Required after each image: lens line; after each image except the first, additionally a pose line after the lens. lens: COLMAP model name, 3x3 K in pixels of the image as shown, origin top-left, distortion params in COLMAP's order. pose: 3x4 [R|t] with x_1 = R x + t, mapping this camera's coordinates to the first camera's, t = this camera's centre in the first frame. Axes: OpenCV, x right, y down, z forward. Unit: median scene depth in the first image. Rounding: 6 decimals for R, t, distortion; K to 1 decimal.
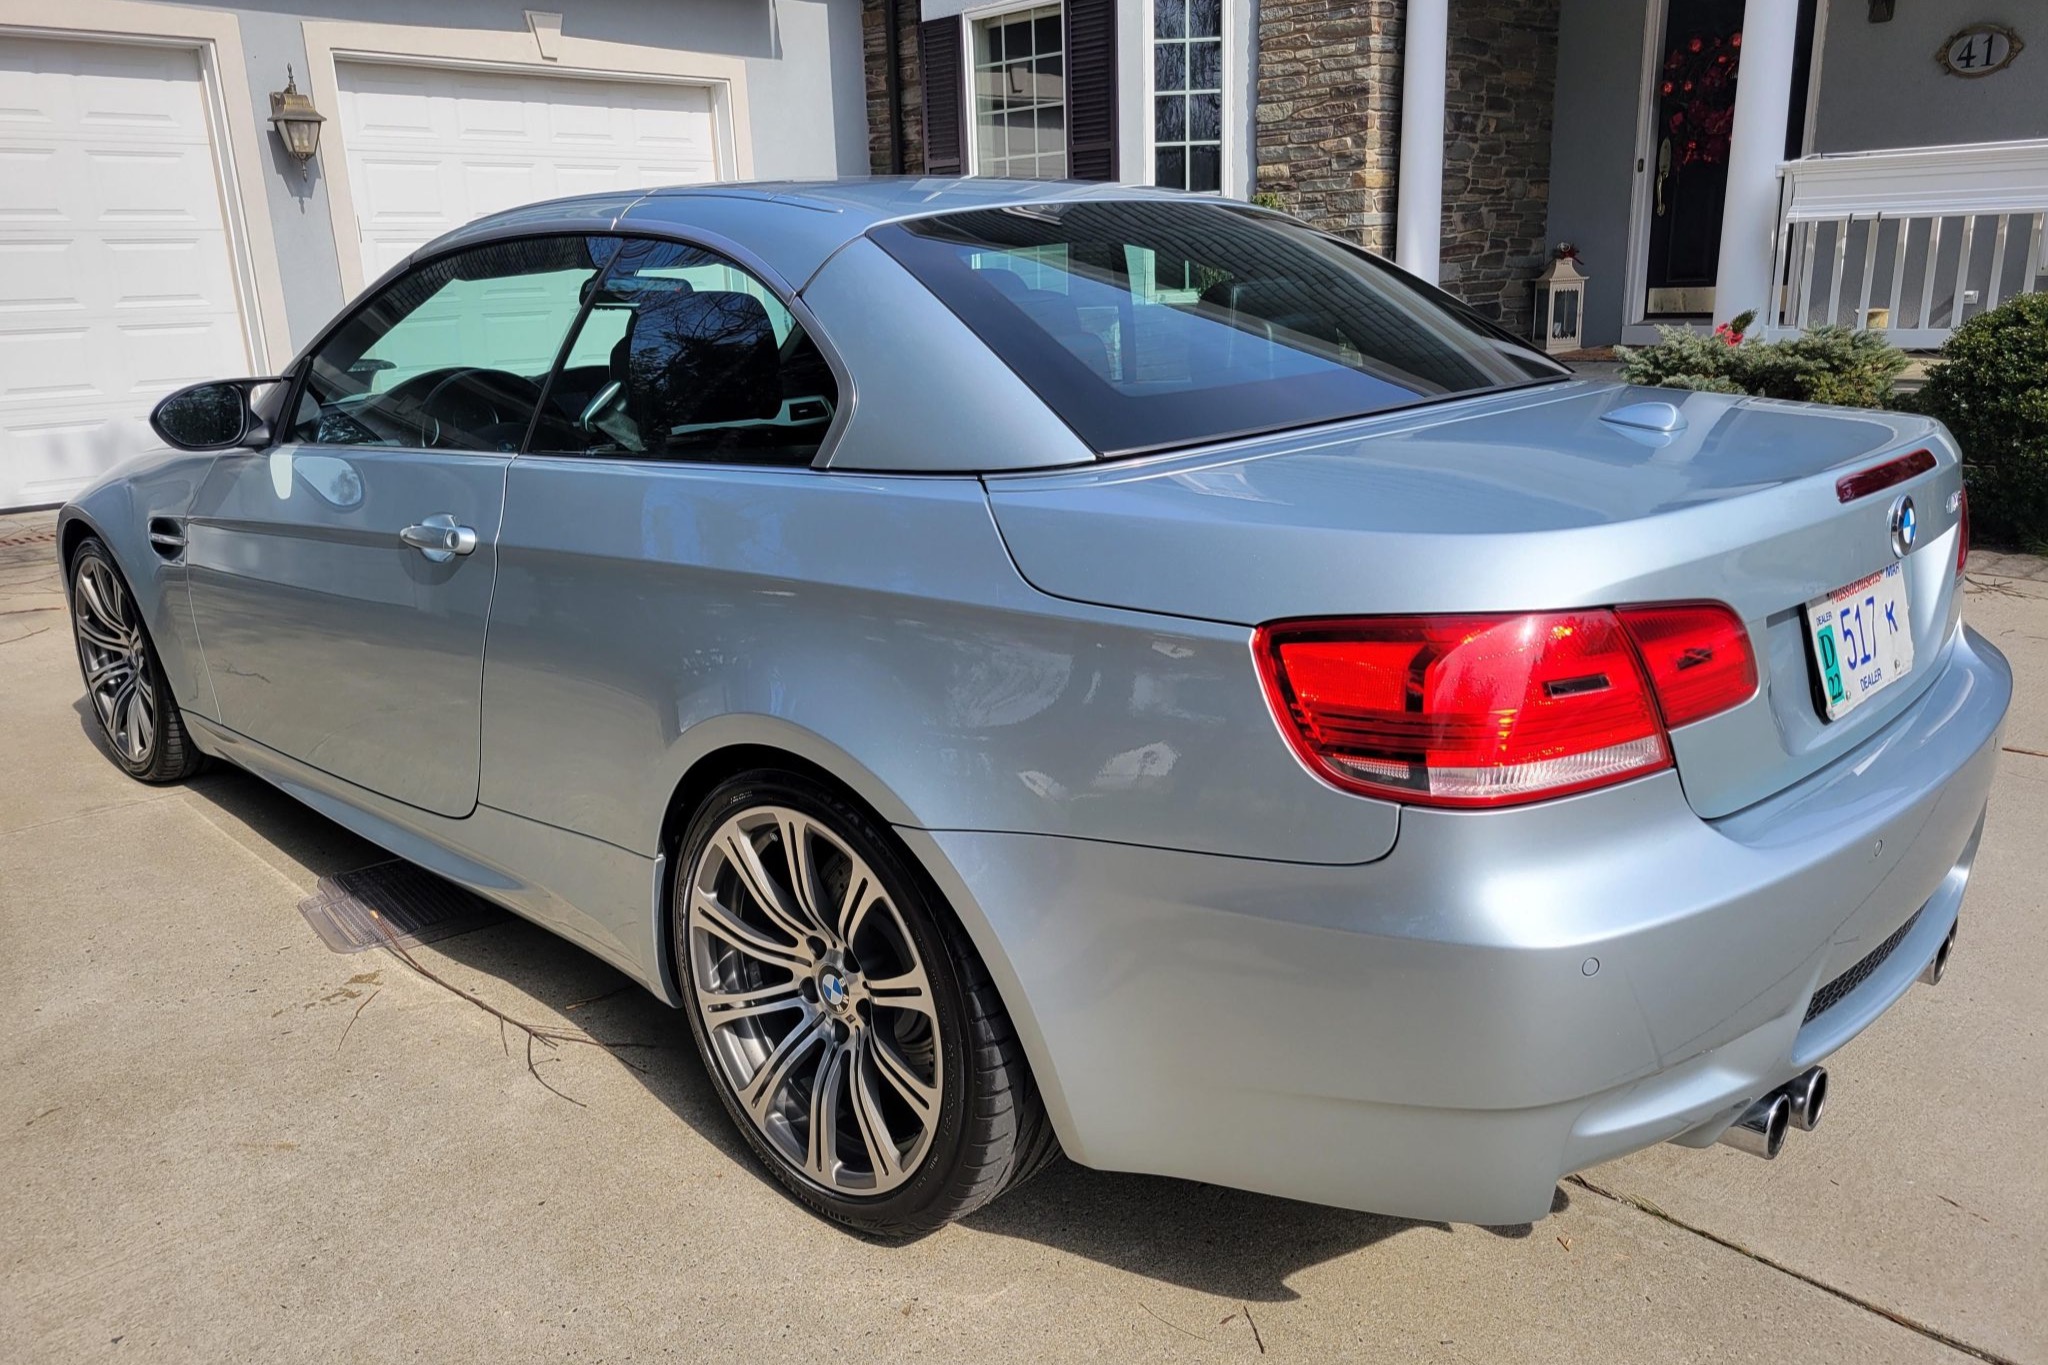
lens RADIAL K [[1545.0, 0, 1002.1], [0, 1545.0, 700.8], [0, 0, 1]] dist [0.051572, -0.032257]
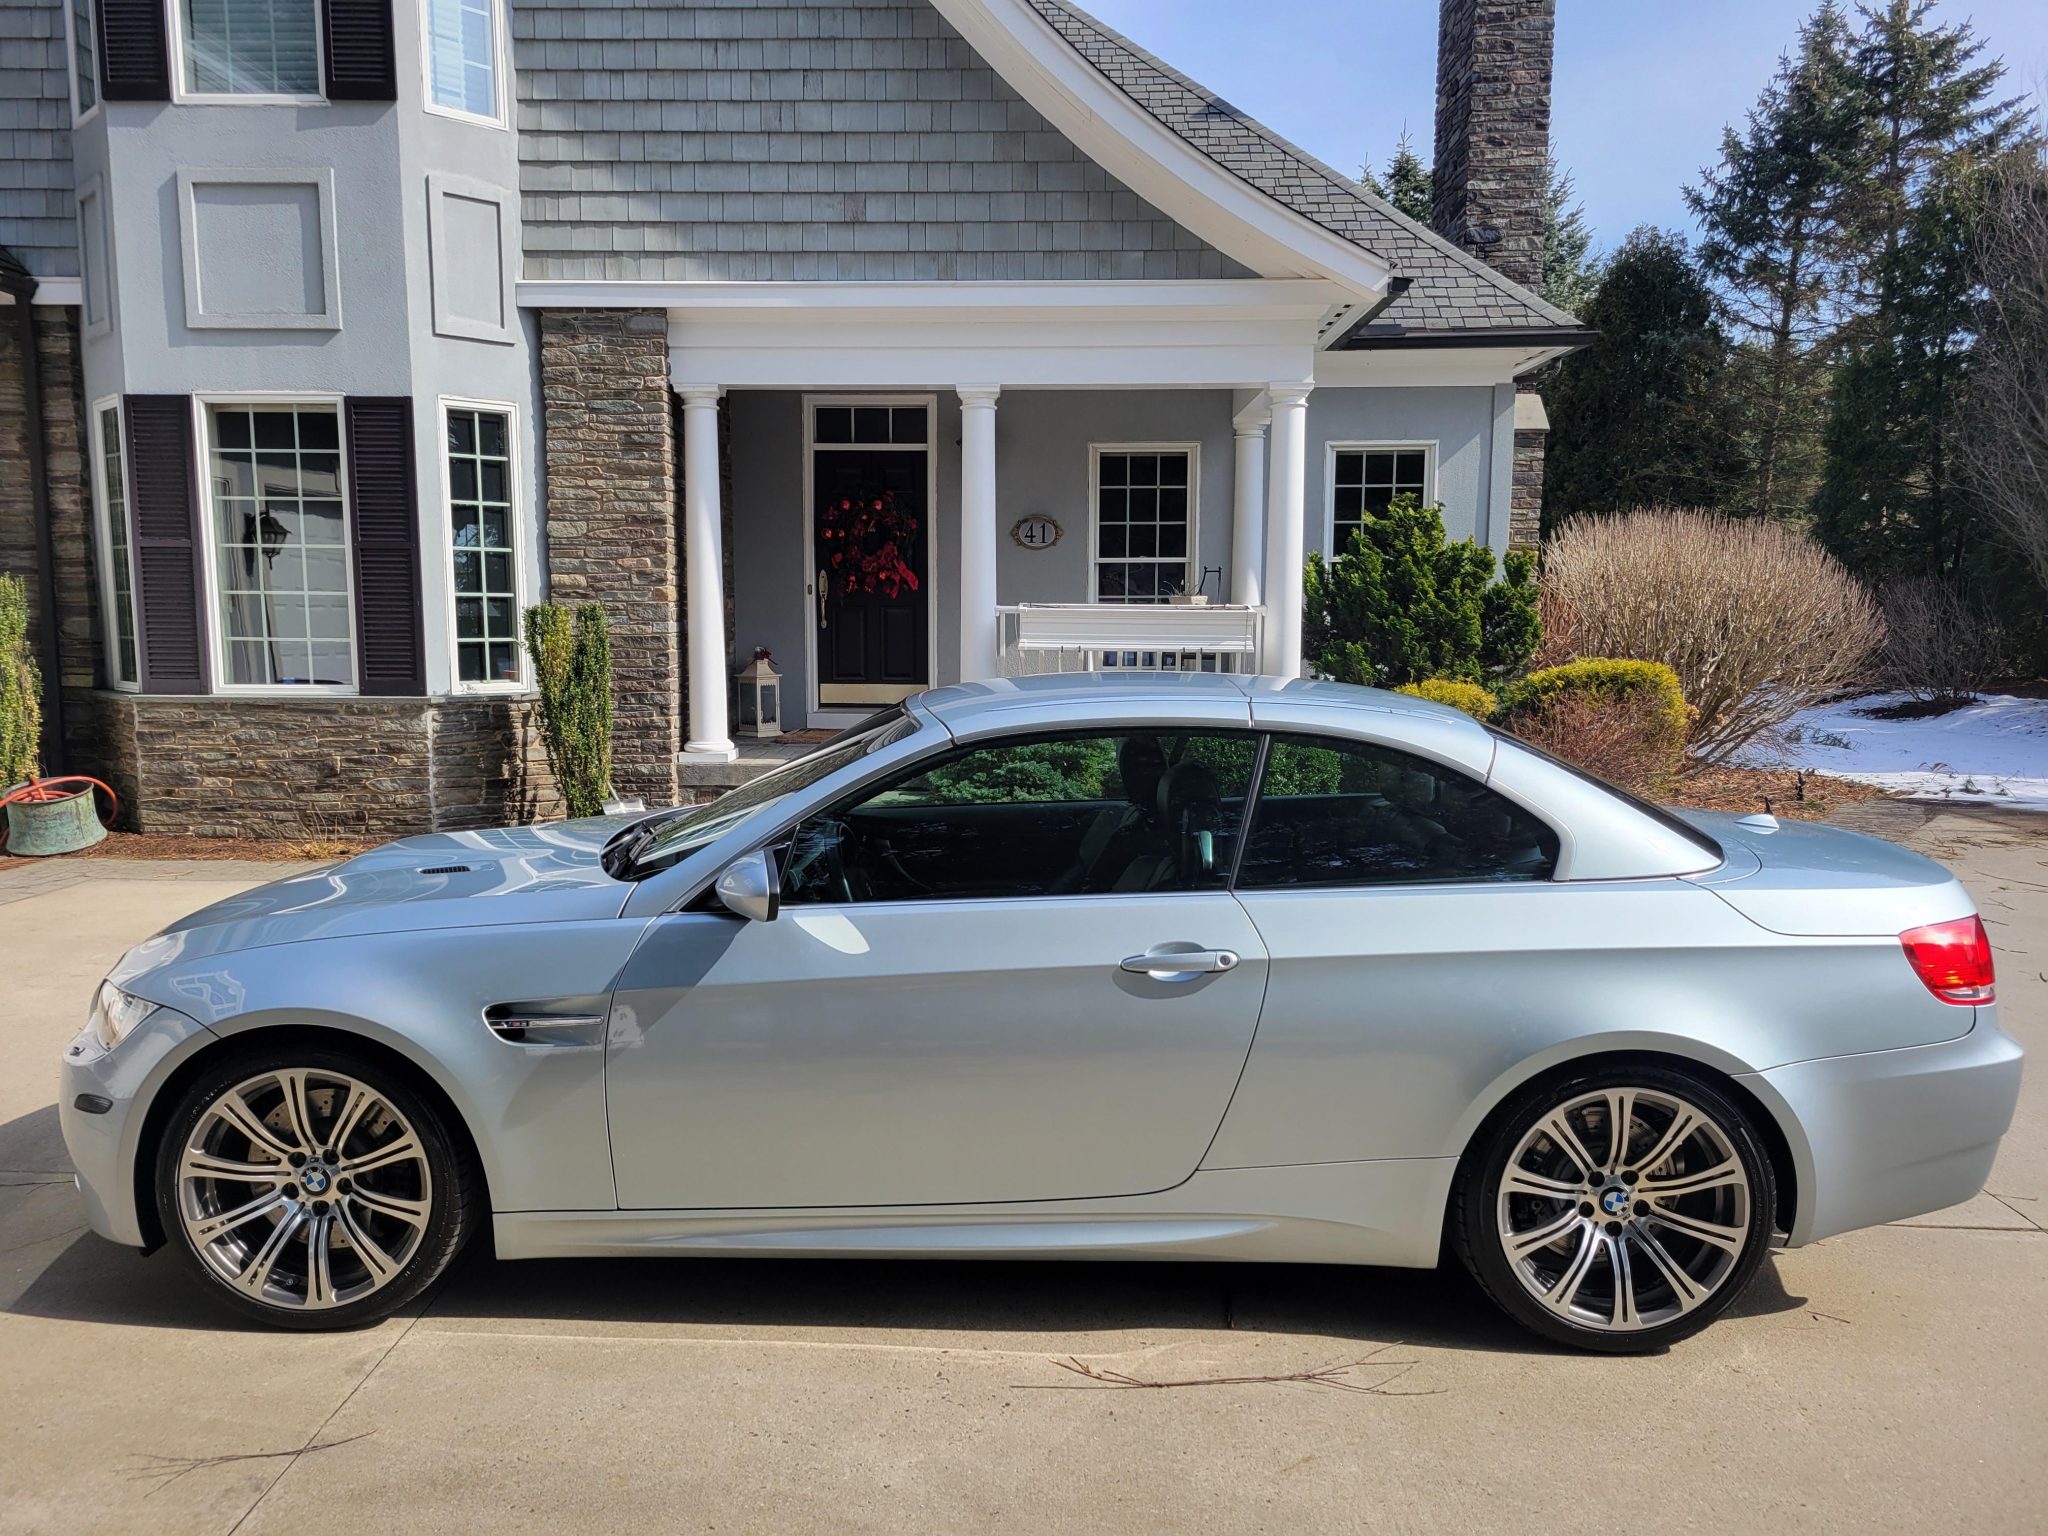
lens RADIAL K [[1545.2, 0, 1006.6], [0, 1545.2, 788.1], [0, 0, 1]] dist [0.052563, -0.039730]
pose [[0.708170, -0.045865, 0.704551, -0.402463], [0.161444, 0.981969, -0.098349, -0.042590], [-0.687336, 0.183393, 0.702806, 0.052640]]
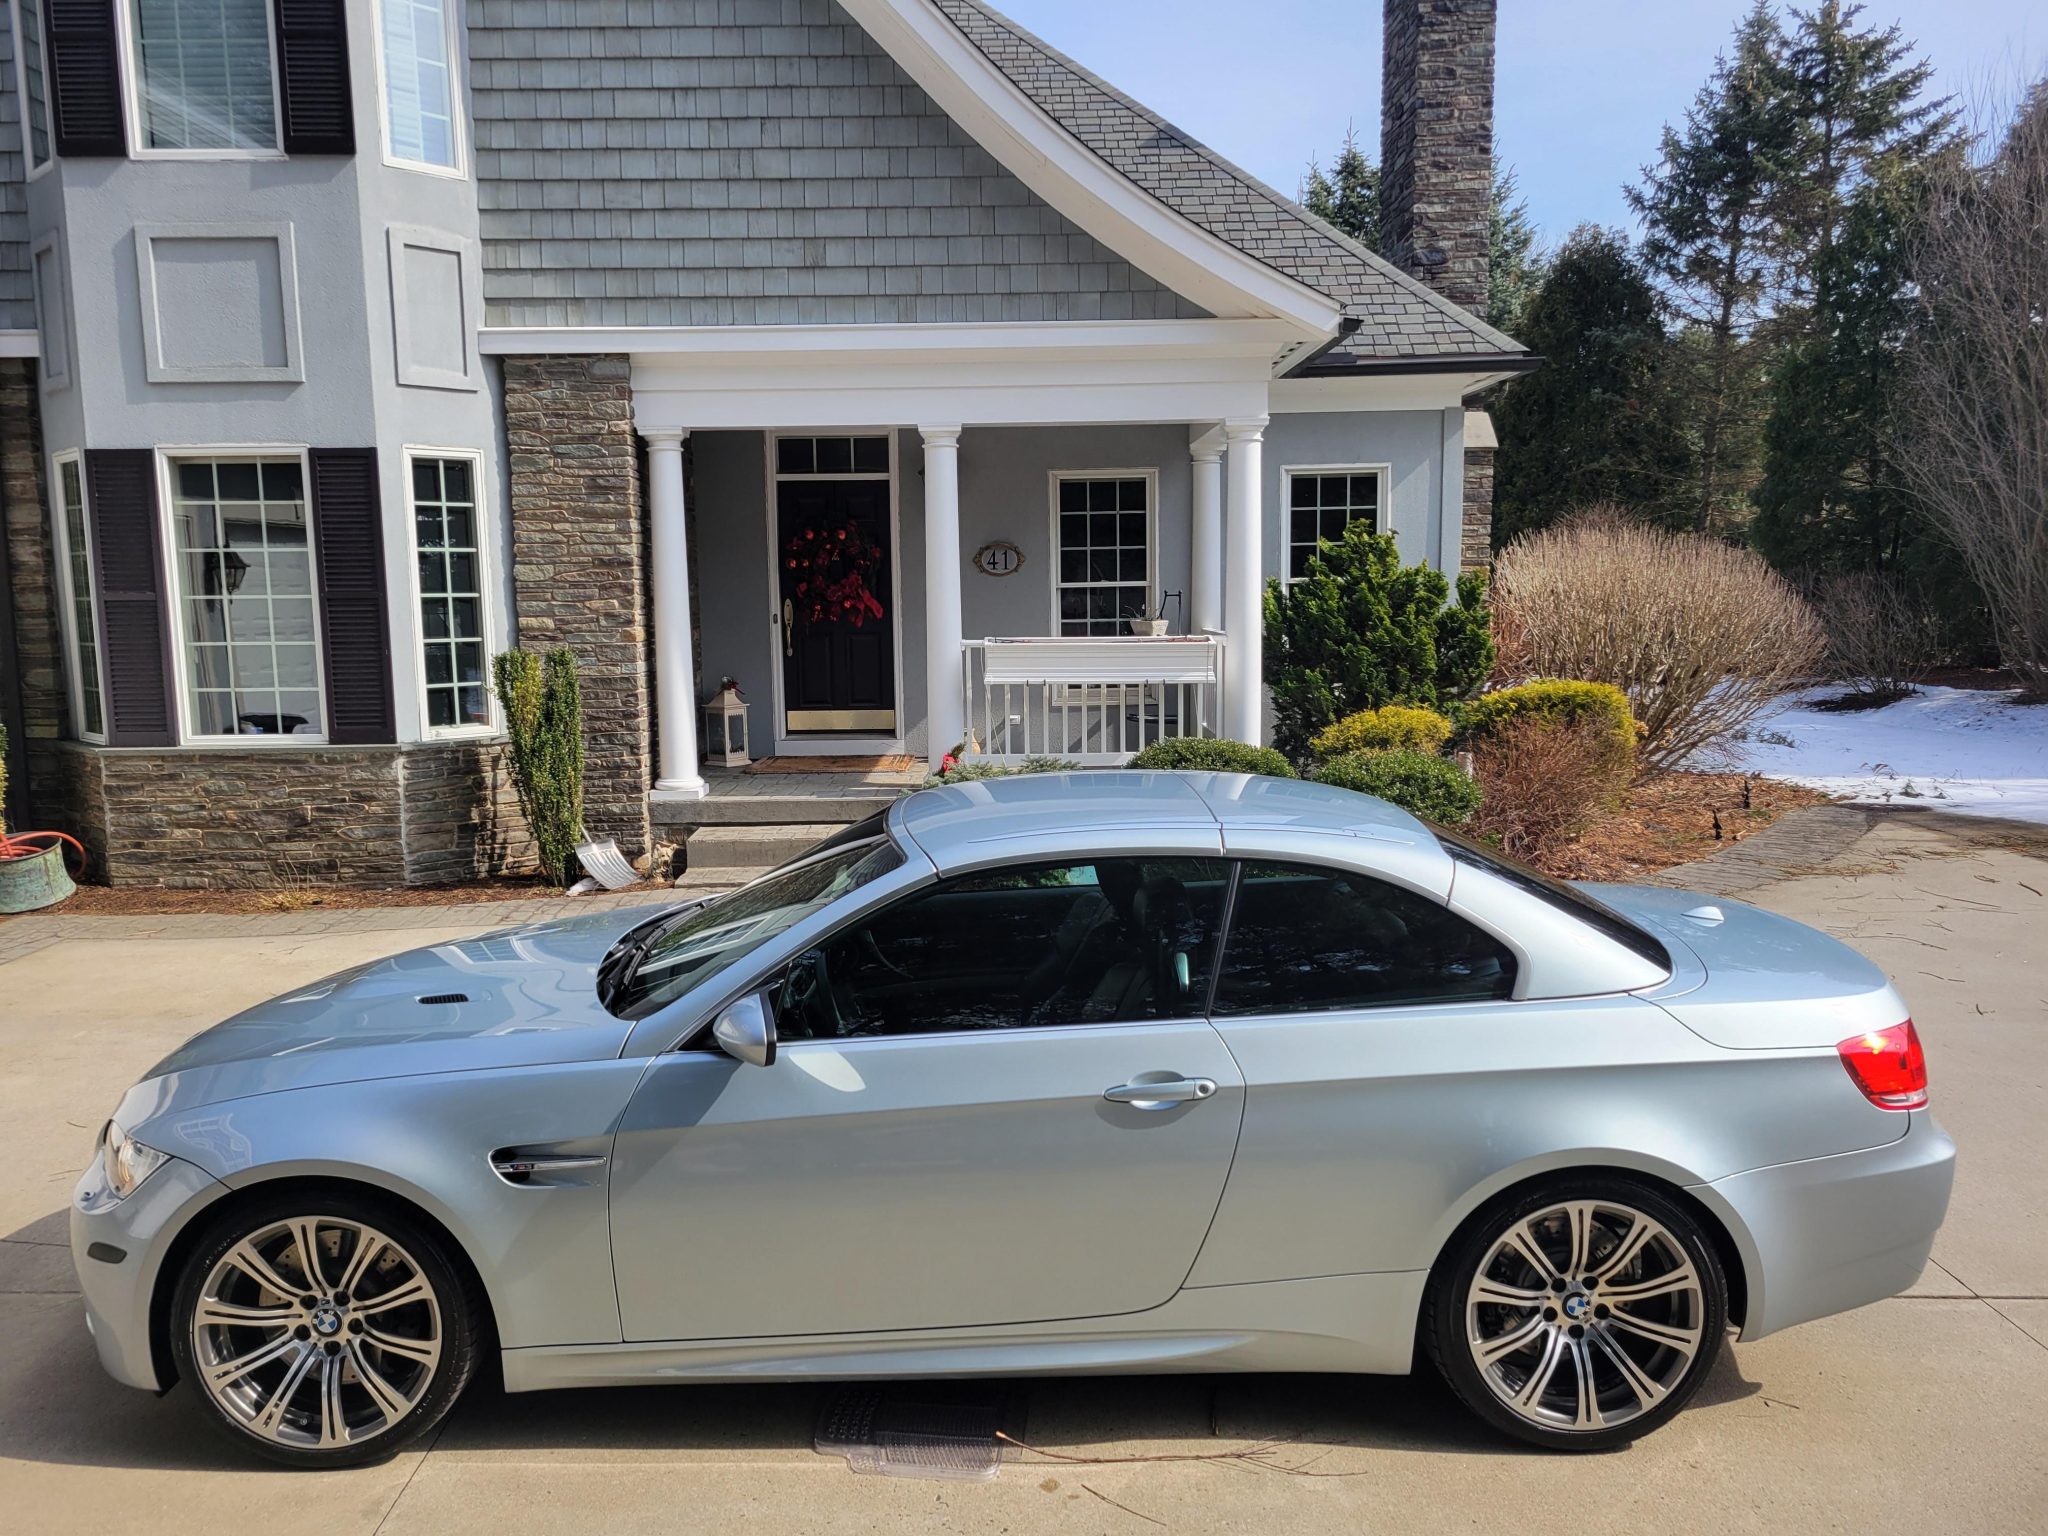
lens RADIAL K [[1545.2, 0, 1008.4], [0, 1545.2, 765.4], [0, 0, 1]] dist [0.052563, -0.039730]
pose [[0.688228, -0.059886, 0.723018, -0.416002], [0.183231, 0.978627, -0.093356, -0.082818], [-0.701975, 0.196730, 0.684492, 0.037062]]
